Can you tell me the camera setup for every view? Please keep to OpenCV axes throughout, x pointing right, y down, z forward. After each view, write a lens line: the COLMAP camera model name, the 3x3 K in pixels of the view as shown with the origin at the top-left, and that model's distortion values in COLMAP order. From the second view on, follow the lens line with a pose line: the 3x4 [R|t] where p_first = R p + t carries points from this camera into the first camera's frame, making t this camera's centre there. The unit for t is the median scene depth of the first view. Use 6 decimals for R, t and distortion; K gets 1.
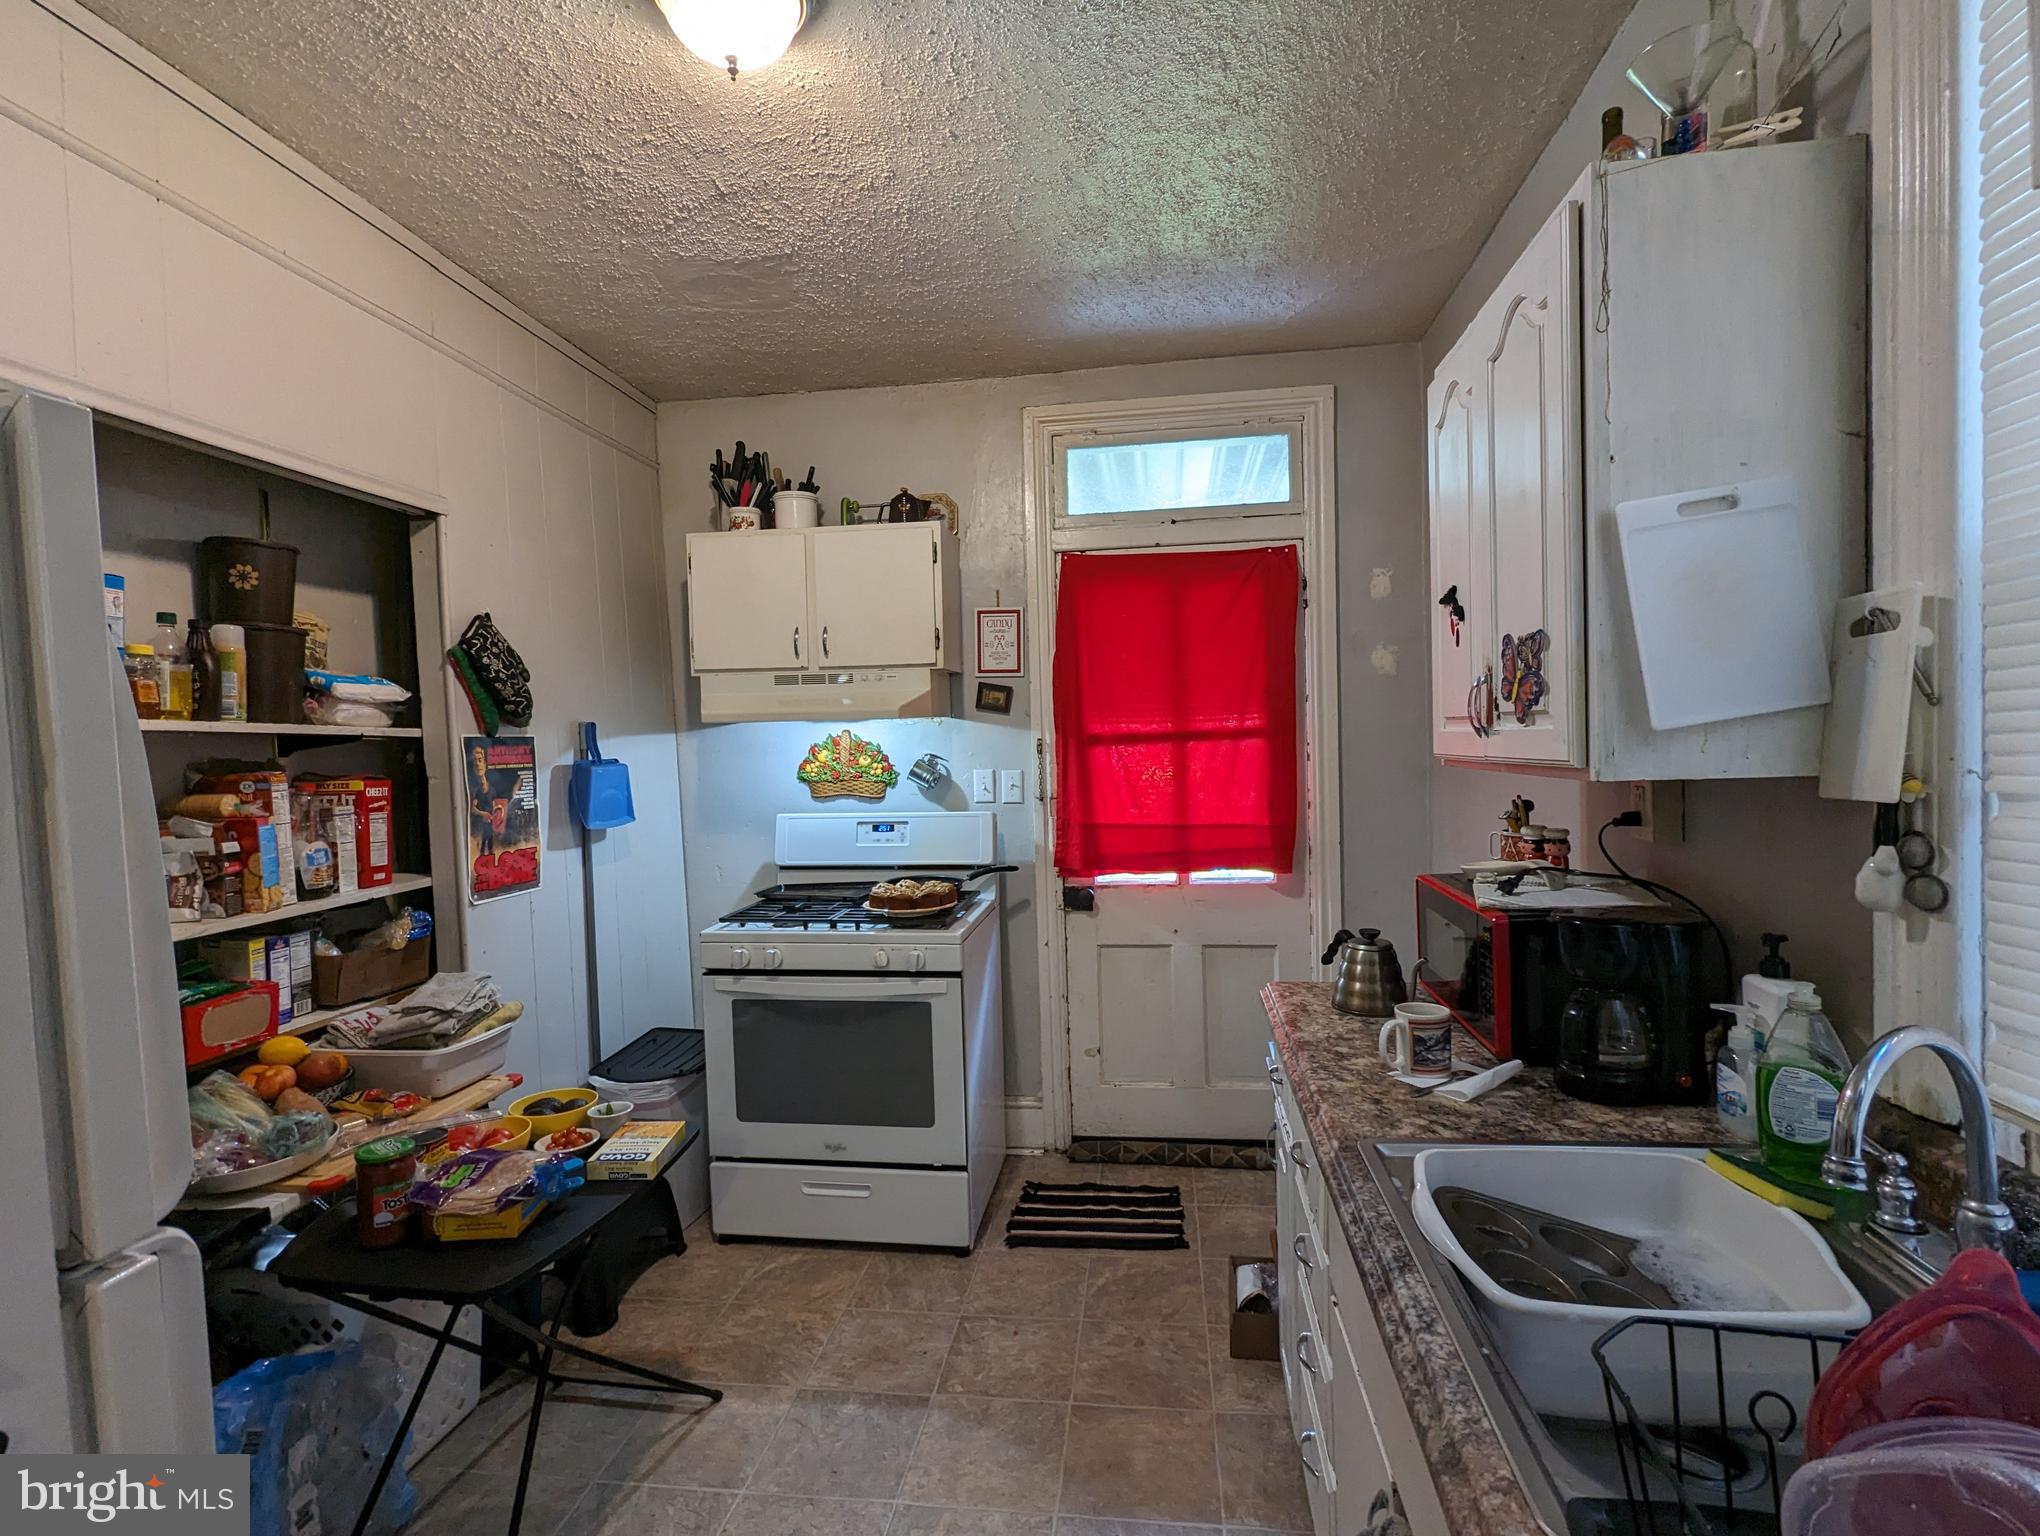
lens RADIAL K [[941.8, 0, 1039.7], [0, 941.8, 784.3], [0, 0, 1]] dist [0.006901, -0.004650]
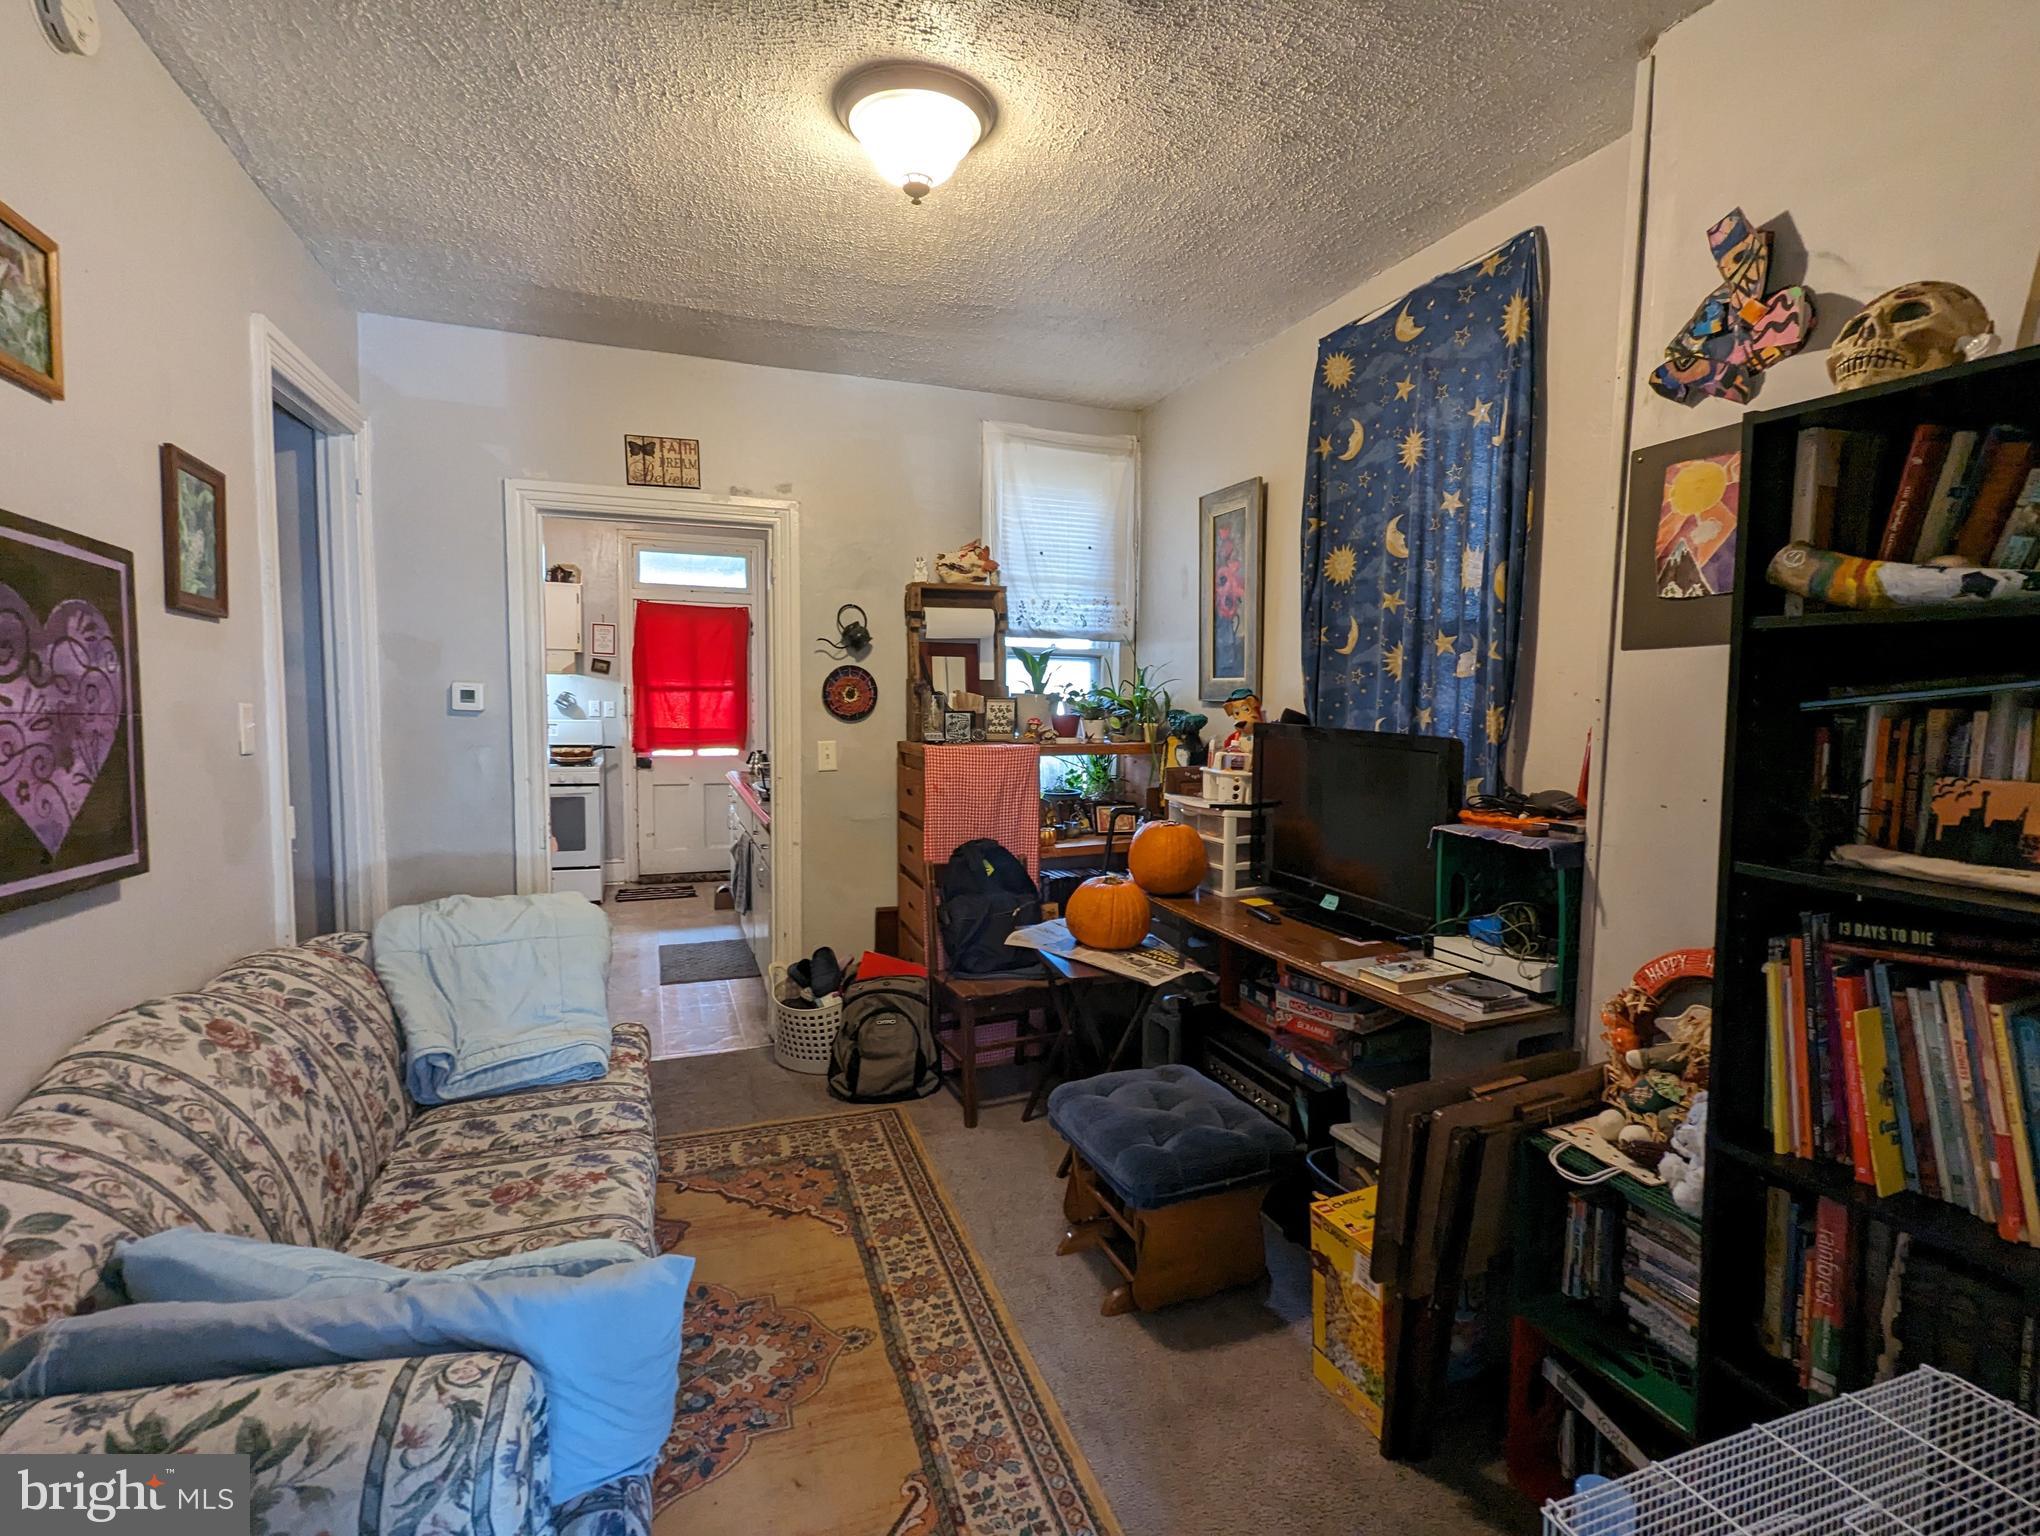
lens RADIAL K [[941.8, 0, 1020.4], [0, 941.8, 769.7], [0, 0, 1]] dist [0.006901, -0.004650]
pose [[0.877755, 0.002945, 0.479100, -0.329108], [-0.017557, 0.999507, 0.026022, 0.093559], [-0.478787, -0.031253, 0.877375, -1.810624]]
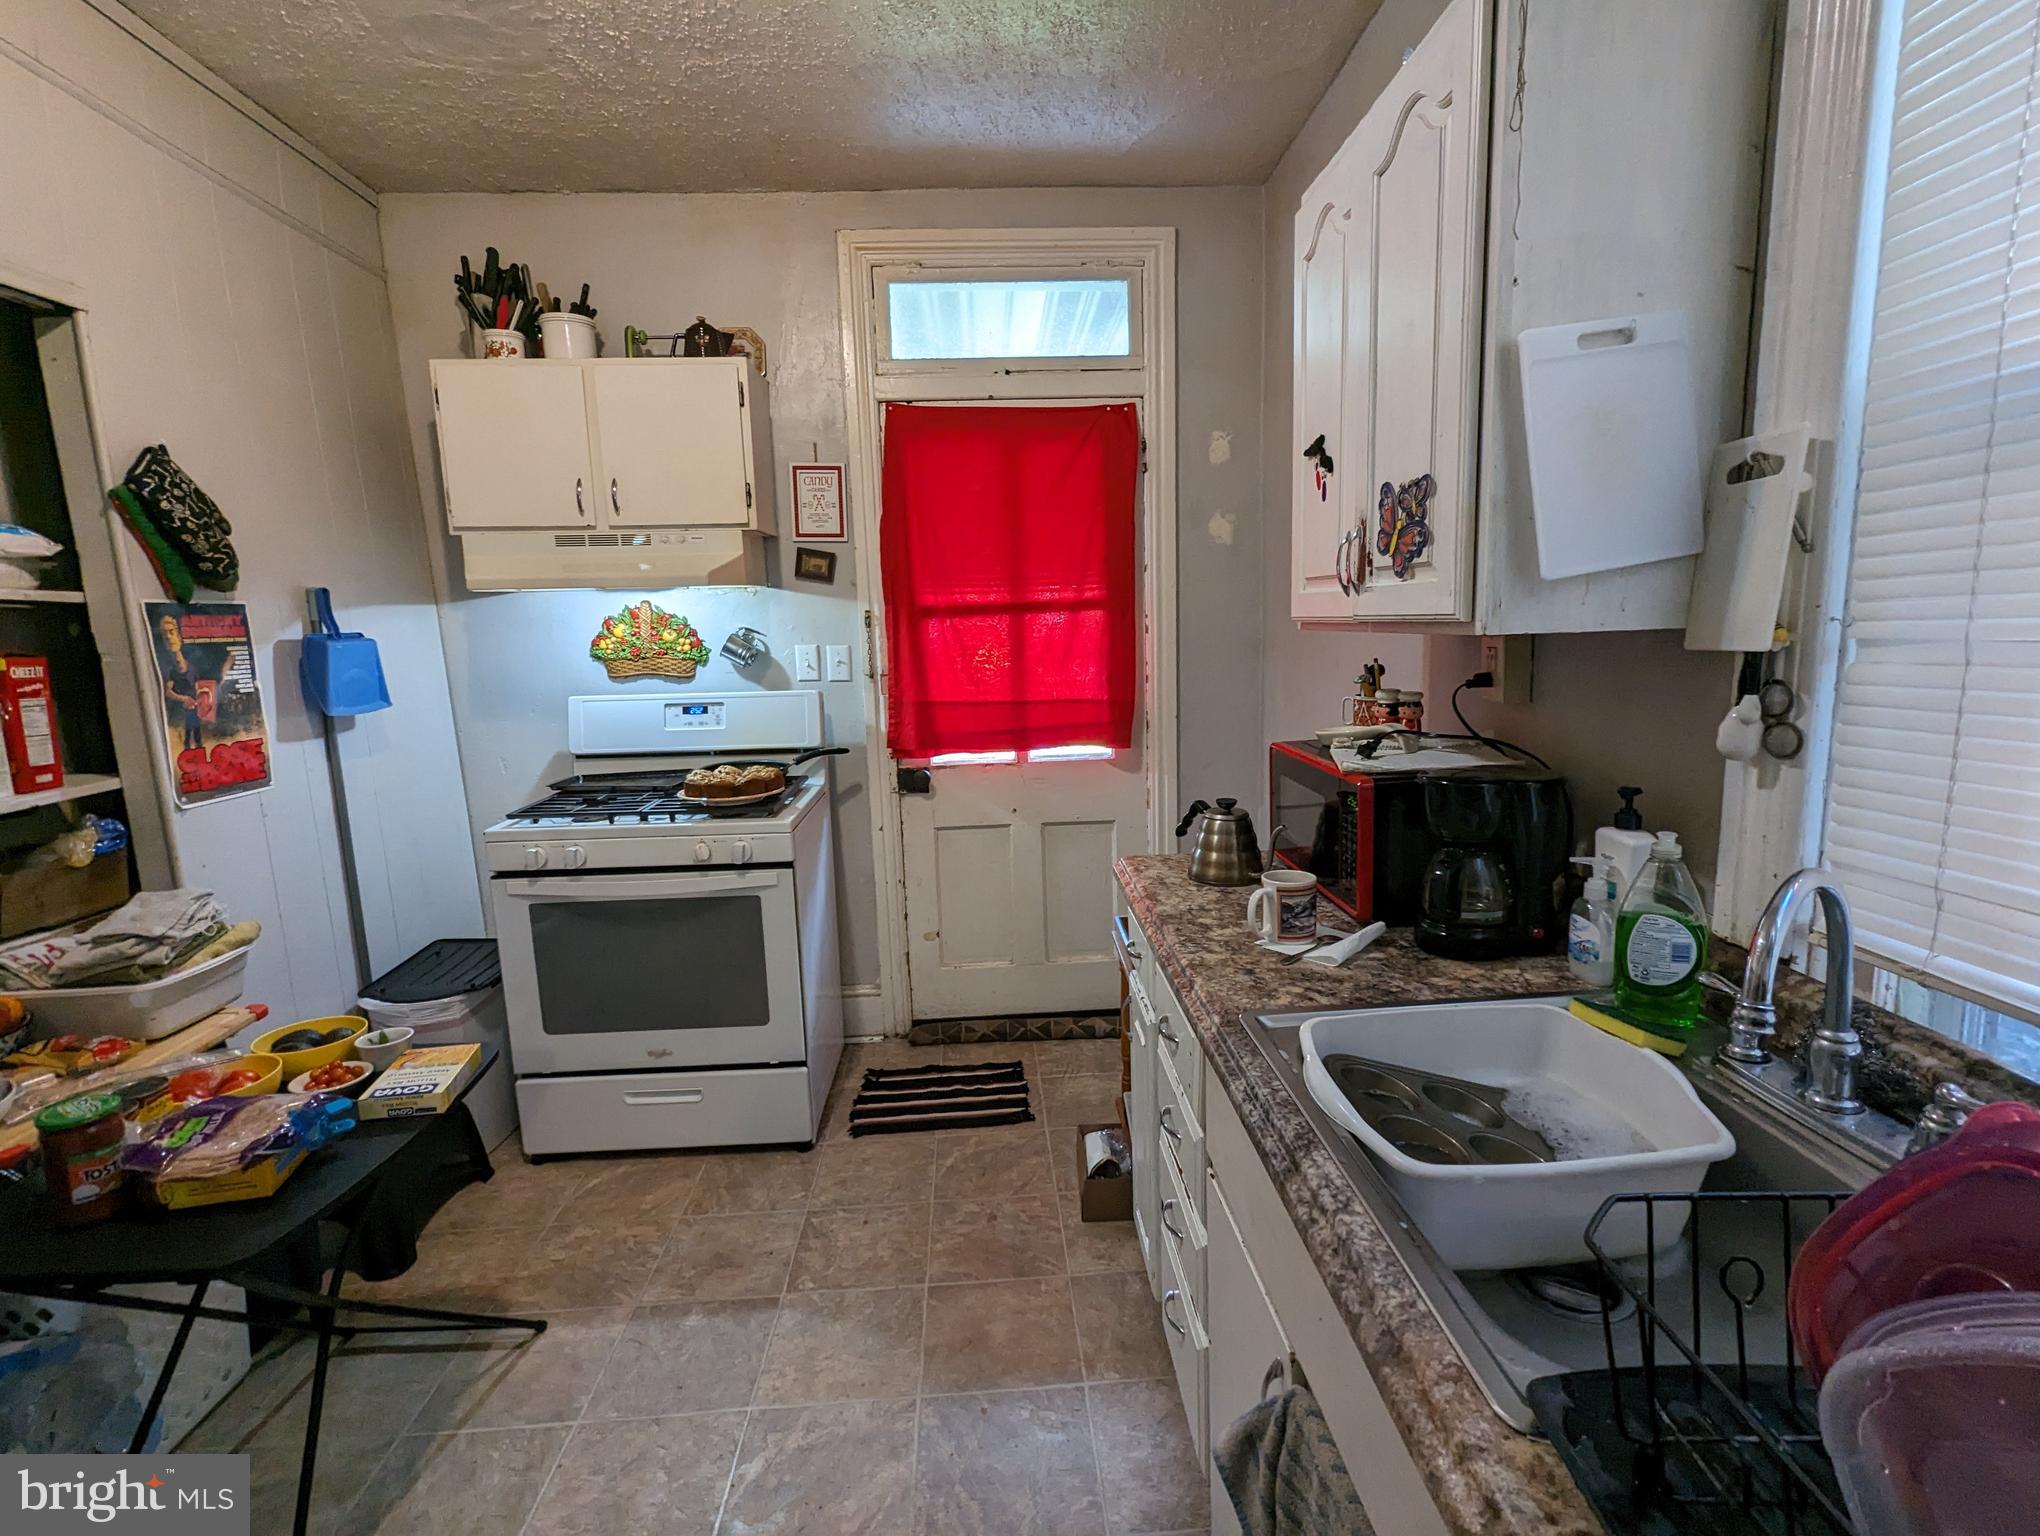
lens RADIAL K [[941.8, 0, 1029.9], [0, 941.8, 774.9], [0, 0, 1]] dist [0.006901, -0.004650]
pose [[0.983172, -0.030479, 0.180120, -0.020641], [0.010090, 0.993538, 0.113049, 0.012875], [-0.182402, -0.109329, 0.977127, 0.066253]]
